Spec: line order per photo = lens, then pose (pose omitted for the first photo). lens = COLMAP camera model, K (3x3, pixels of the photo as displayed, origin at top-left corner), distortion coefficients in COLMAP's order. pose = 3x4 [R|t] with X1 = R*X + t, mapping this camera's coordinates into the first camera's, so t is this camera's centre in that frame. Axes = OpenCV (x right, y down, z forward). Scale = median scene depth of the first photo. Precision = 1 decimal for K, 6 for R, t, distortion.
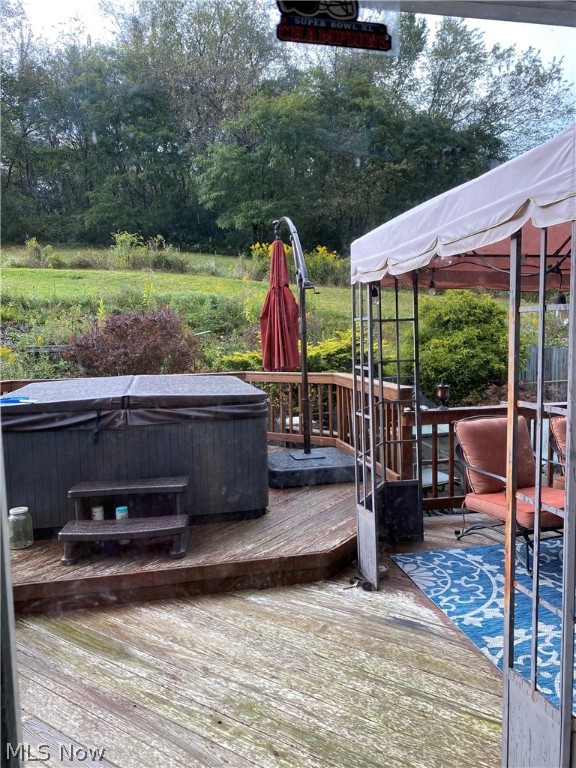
lens RADIAL K [[584.1, 0, 285.8], [0, 584.1, 382.0], [0, 0, 1]] dist [0.037177, -0.044357]
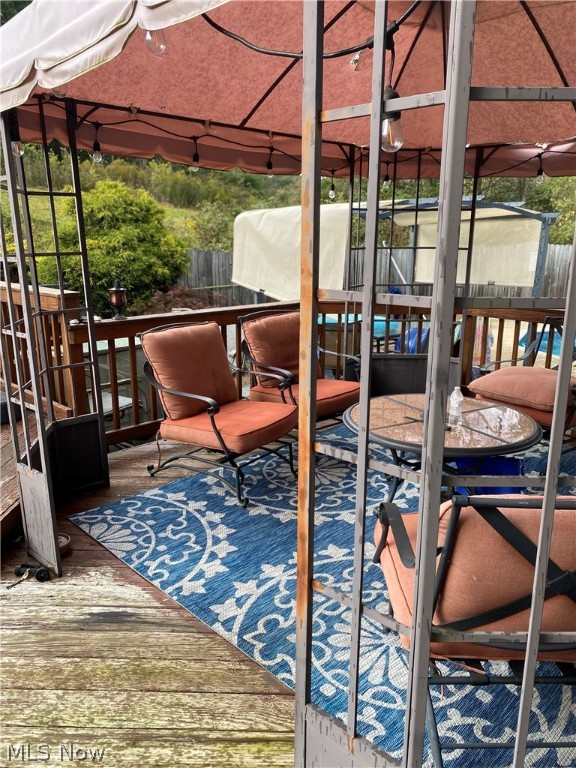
lens RADIAL K [[590.5, 0, 286.4], [0, 590.5, 379.4], [0, 0, 1]] dist [0.015719, -0.008825]
pose [[0.837446, -0.108541, 0.535633, 0.024339], [0.030205, 0.987774, 0.152938, 0.014284], [-0.545684, -0.111898, 0.830486, 0.248362]]
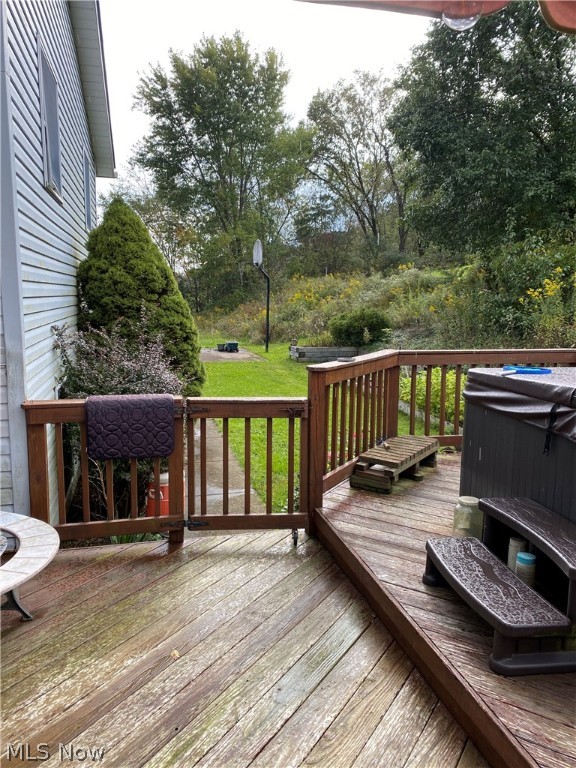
lens RADIAL K [[584.1, 0, 285.8], [0, 584.1, 382.0], [0, 0, 1]] dist [0.037177, -0.044357]
pose [[0.047342, 0.168561, -0.984554, 0.315305], [-0.096009, 0.981863, 0.163484, -0.054914], [0.994254, 0.086786, 0.062666, 0.679523]]
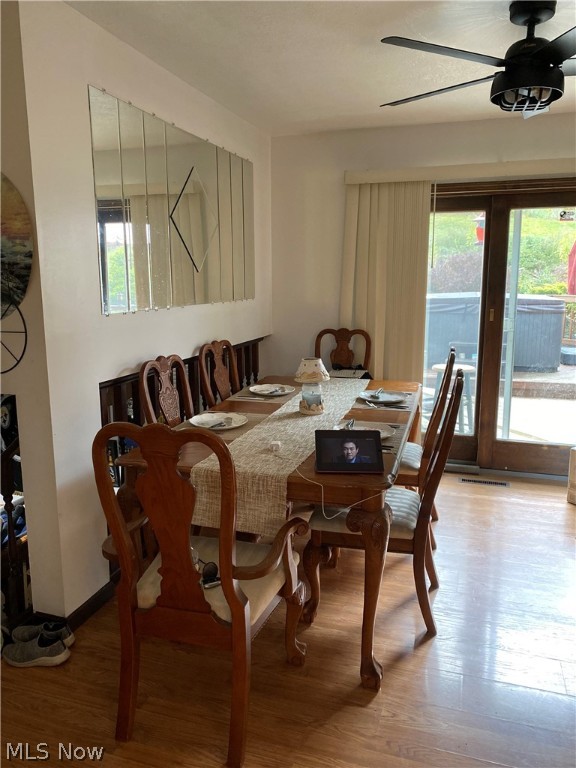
lens RADIAL K [[584.1, 0, 285.8], [0, 584.1, 382.0], [0, 0, 1]] dist [0.037177, -0.044357]
pose [[0.879114, 0.105032, -0.464895, 0.080001], [-0.058312, 0.991791, 0.113804, 0.122367], [0.473031, -0.072938, 0.878021, -0.999012]]
